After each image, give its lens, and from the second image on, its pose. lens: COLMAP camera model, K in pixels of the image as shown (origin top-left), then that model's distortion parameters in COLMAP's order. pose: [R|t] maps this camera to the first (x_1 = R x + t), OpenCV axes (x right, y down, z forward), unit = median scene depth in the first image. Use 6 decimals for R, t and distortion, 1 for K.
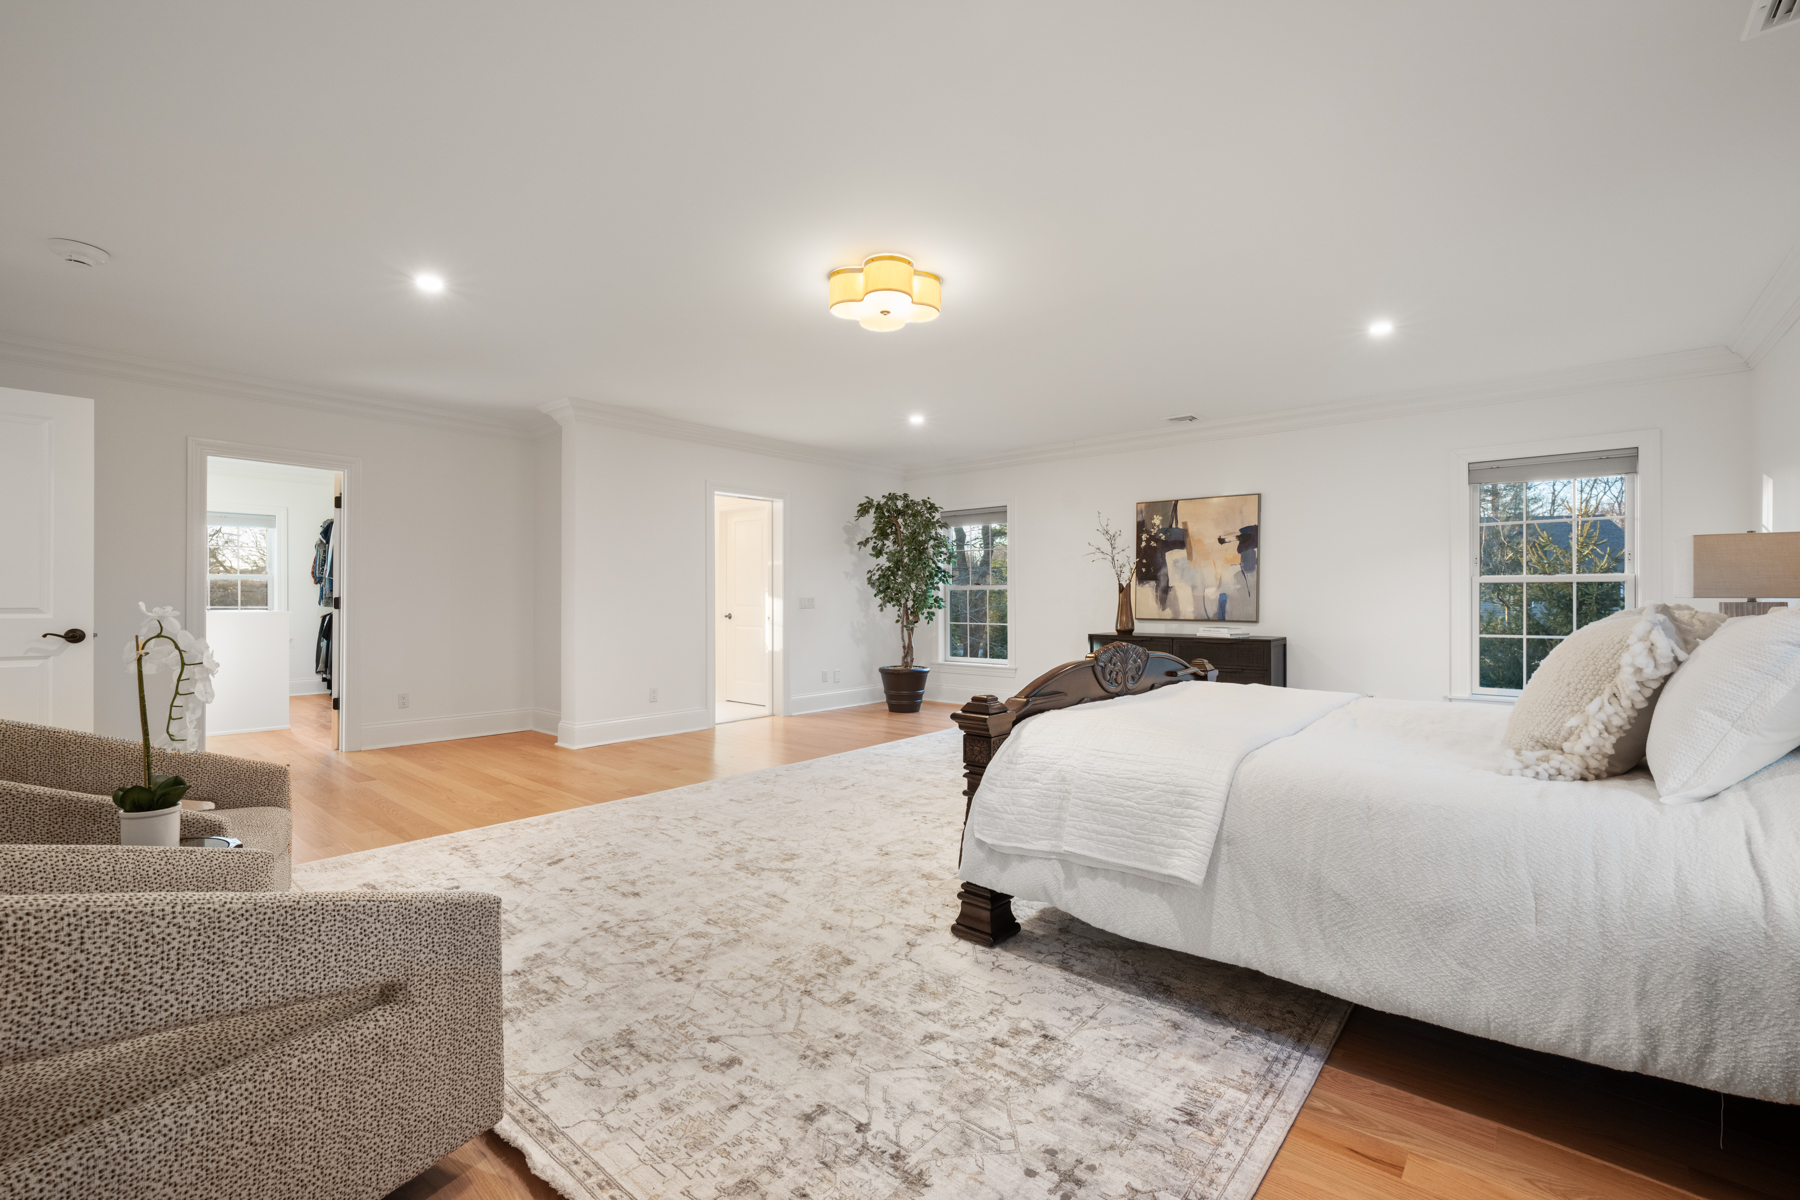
lens RADIAL K [[764.1, 0, 891.6], [0, 764.1, 600.1], [0, 0, 1]] dist [-0.001688, 0.000002]
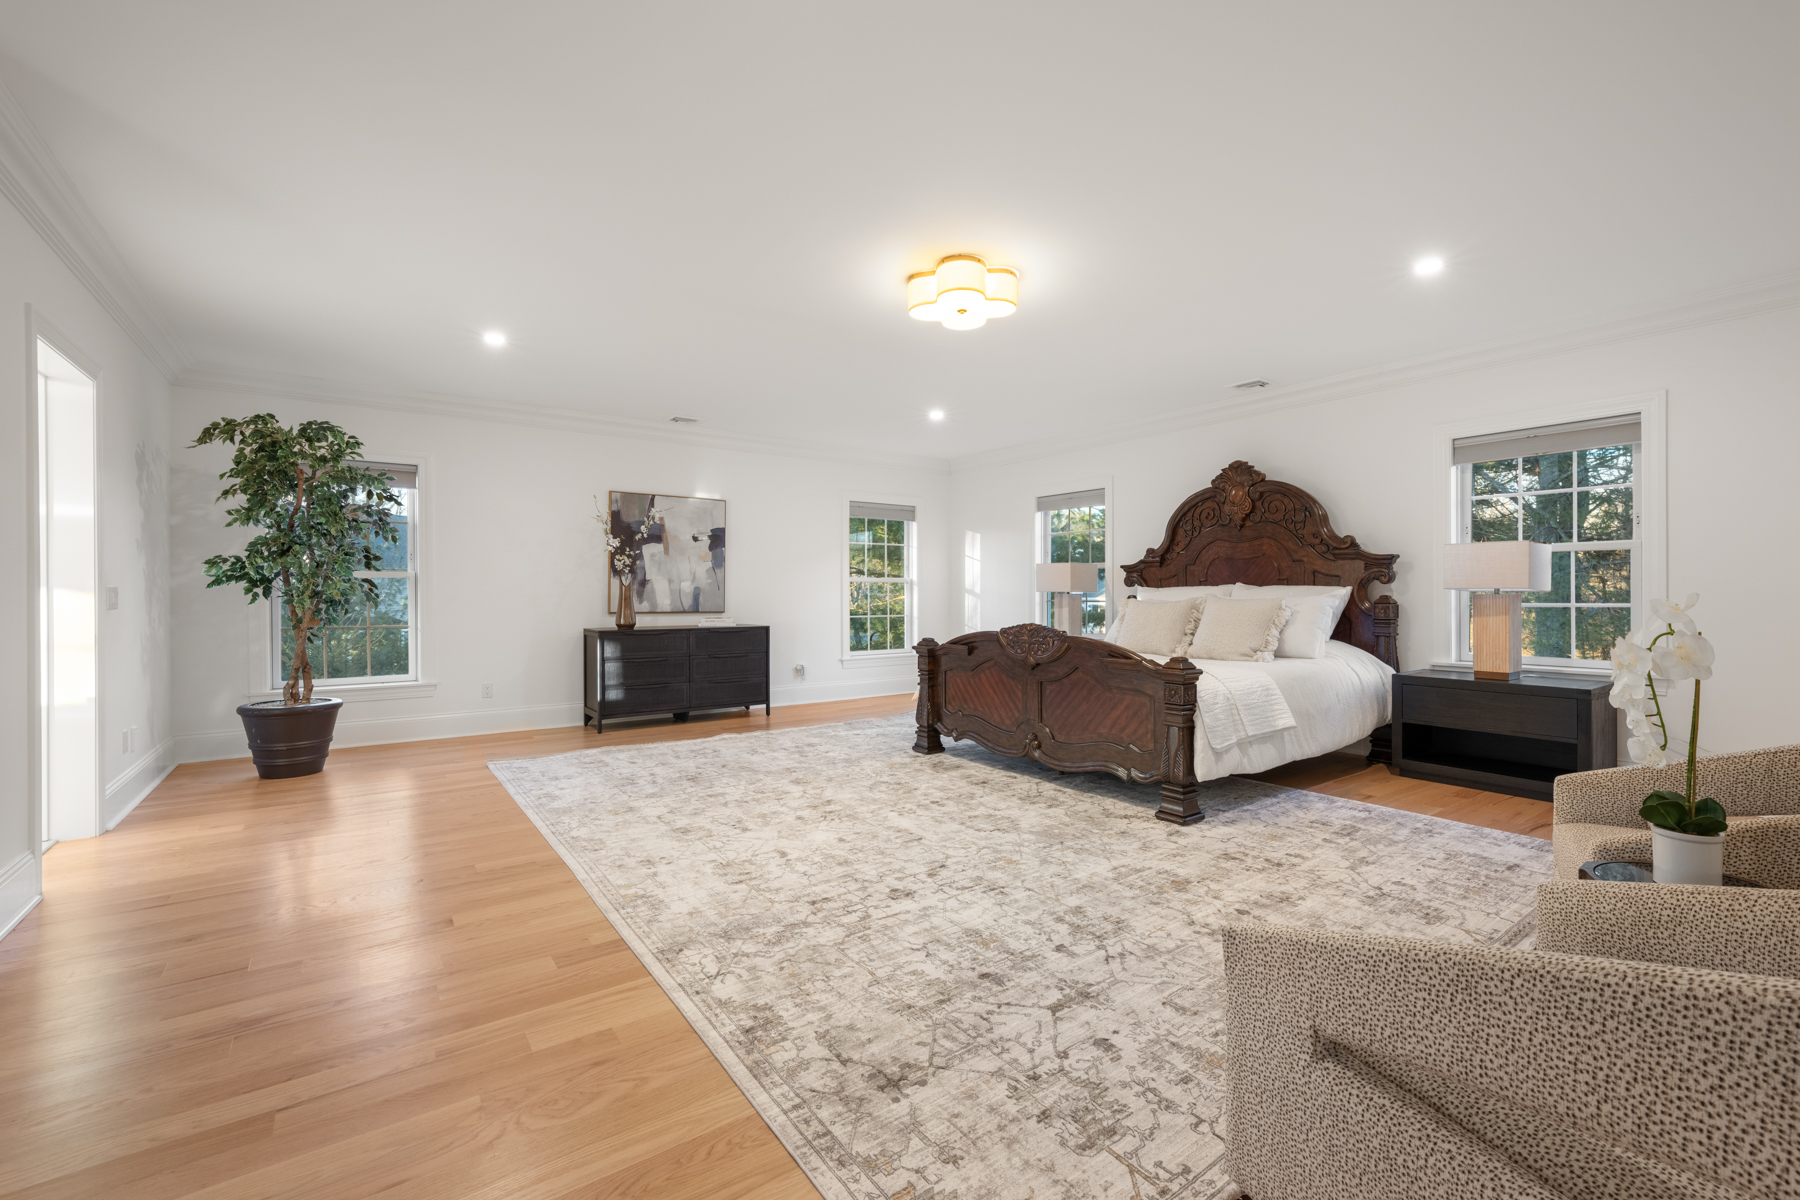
lens RADIAL K [[764.1, 0, 896.7], [0, 764.1, 595.1], [0, 0, 1]] dist [-0.001688, 0.000002]
pose [[0.232171, -0.003035, 0.972670, -0.573357], [-0.000677, 0.999994, 0.003282, -0.000858], [-0.972675, -0.001421, 0.232168, 0.472995]]
